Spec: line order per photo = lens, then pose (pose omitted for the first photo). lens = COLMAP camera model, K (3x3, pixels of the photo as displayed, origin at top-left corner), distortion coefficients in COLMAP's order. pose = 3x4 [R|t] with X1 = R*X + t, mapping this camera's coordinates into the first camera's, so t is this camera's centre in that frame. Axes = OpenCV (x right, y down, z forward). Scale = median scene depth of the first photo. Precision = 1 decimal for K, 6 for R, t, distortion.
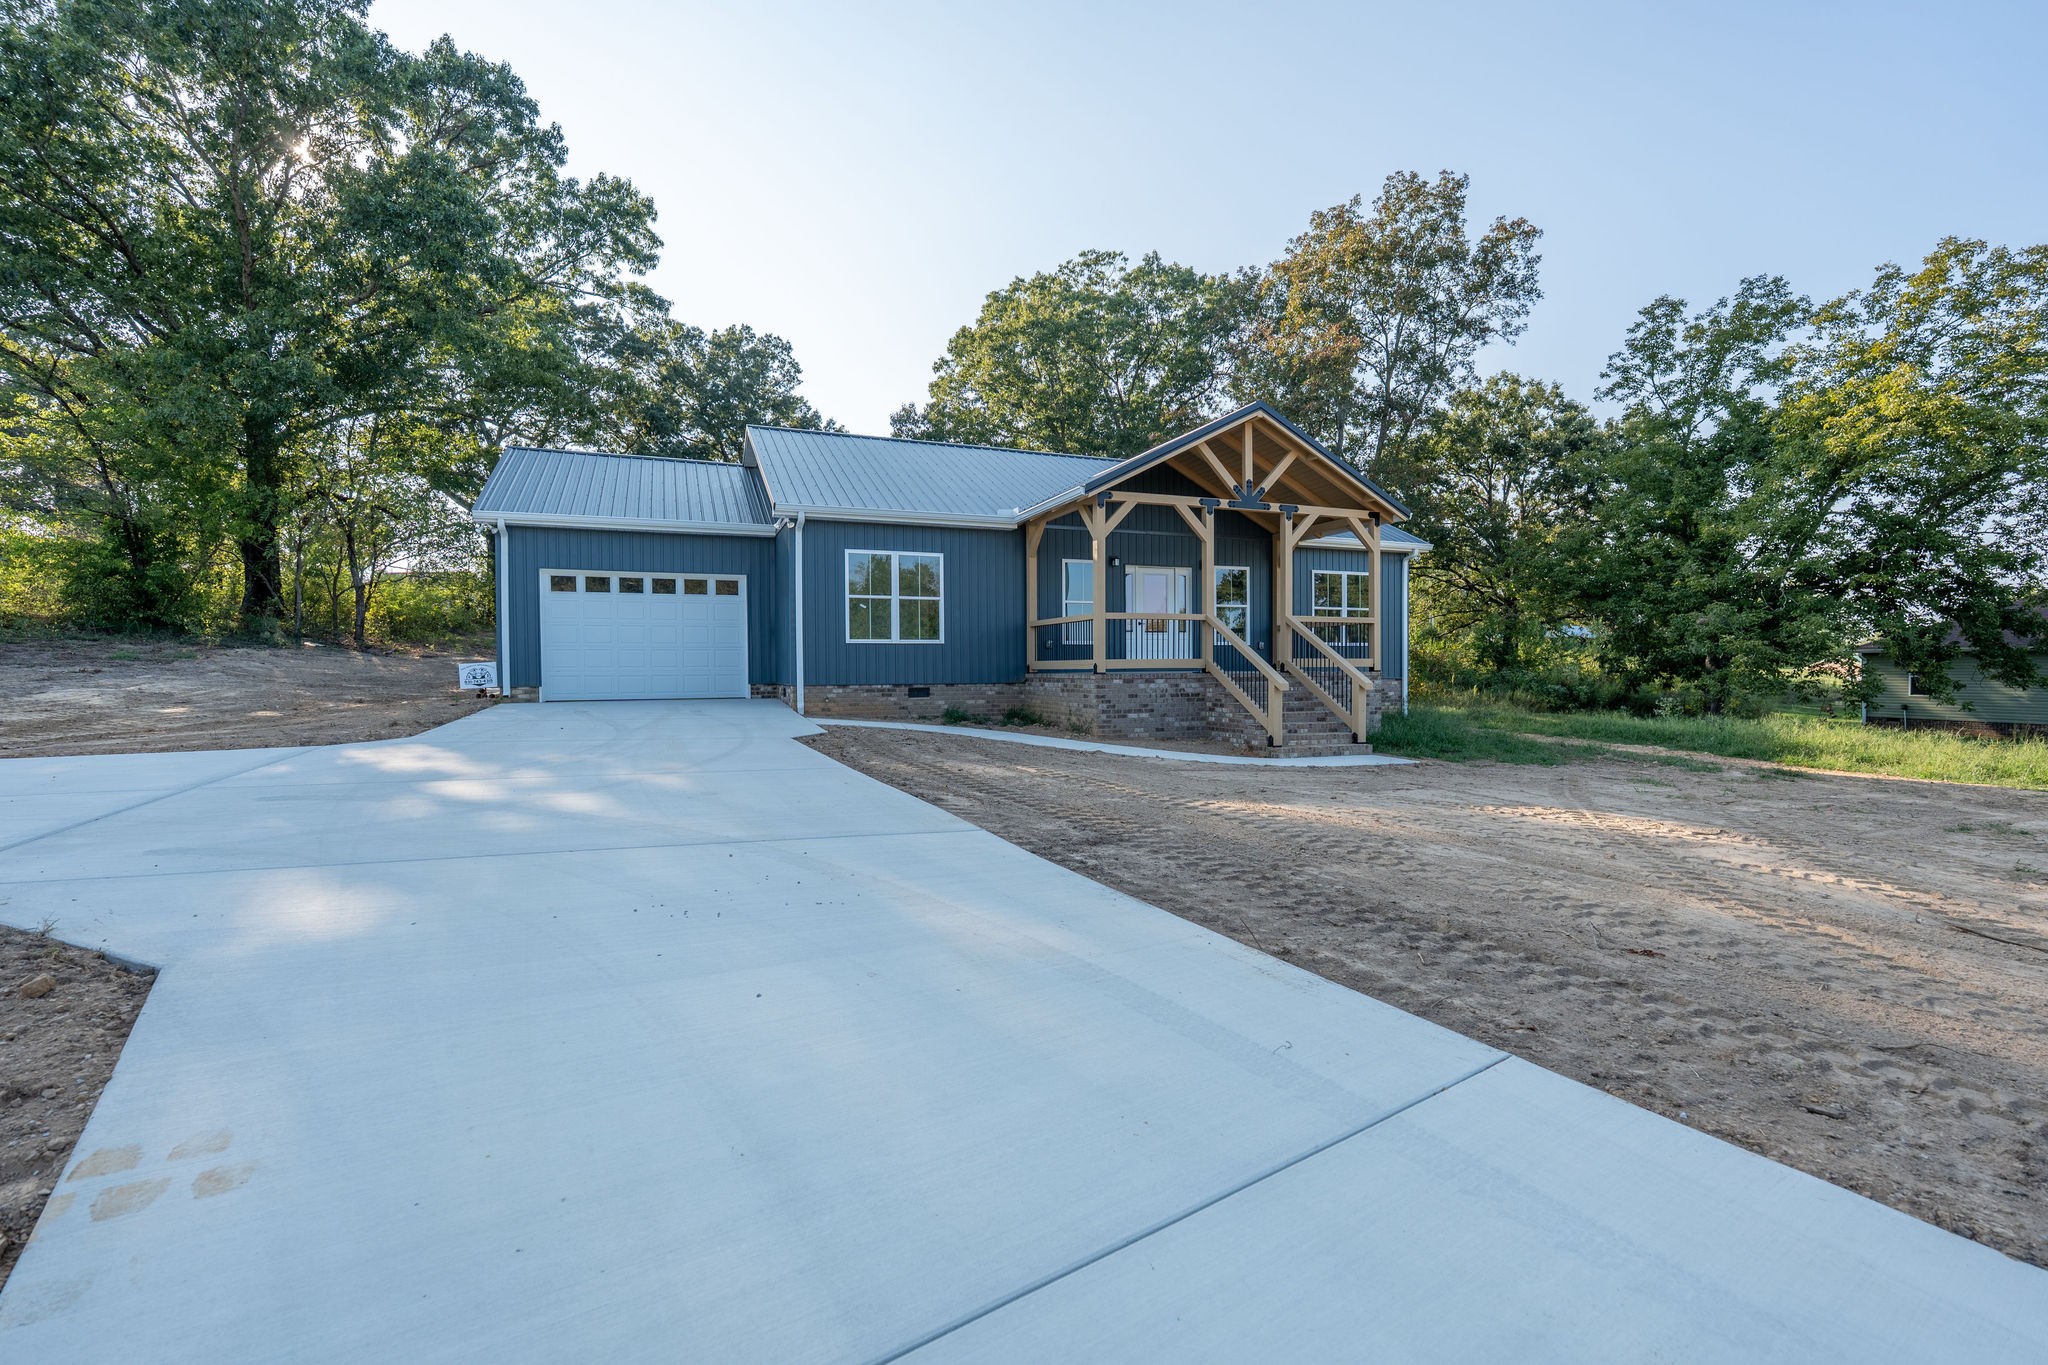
lens RADIAL K [[902.0, 0, 1024.0], [0, 902.0, 682.5], [0, 0, 1]] dist [-0.006580, 0.000242]
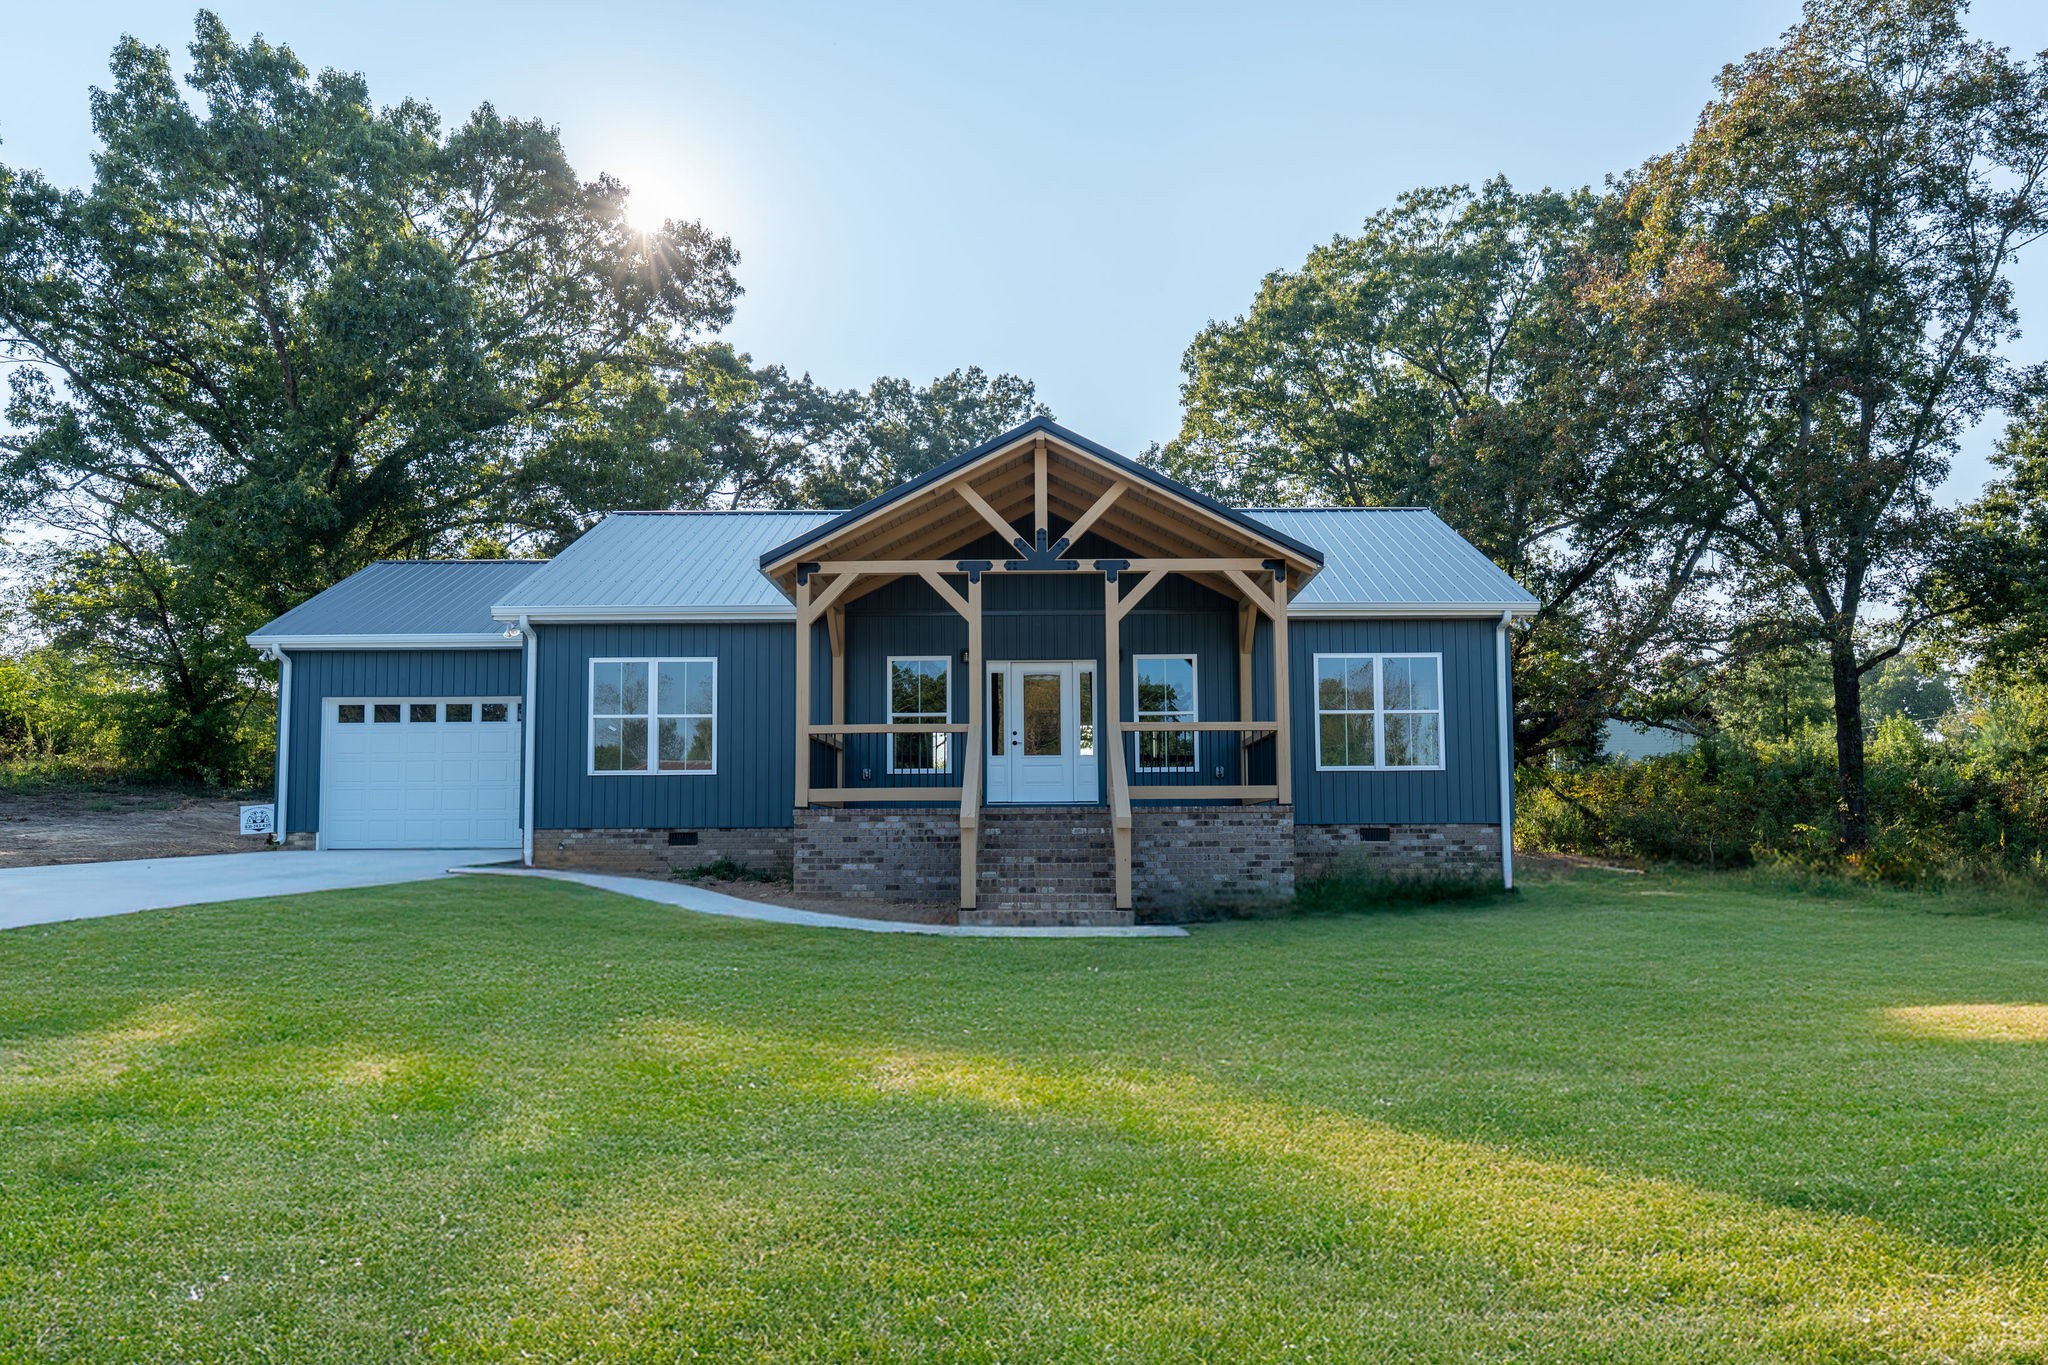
lens RADIAL K [[1351.4, 0, 1023.6], [0, 1351.4, 753.0], [0, 0, 1]] dist [-0.009071, -0.001187]
pose [[0.926803, -0.024545, -0.374744, 0.591330], [-0.004805, 0.997005, -0.077185, 0.025804], [0.375516, 0.073336, 0.923910, 0.042912]]
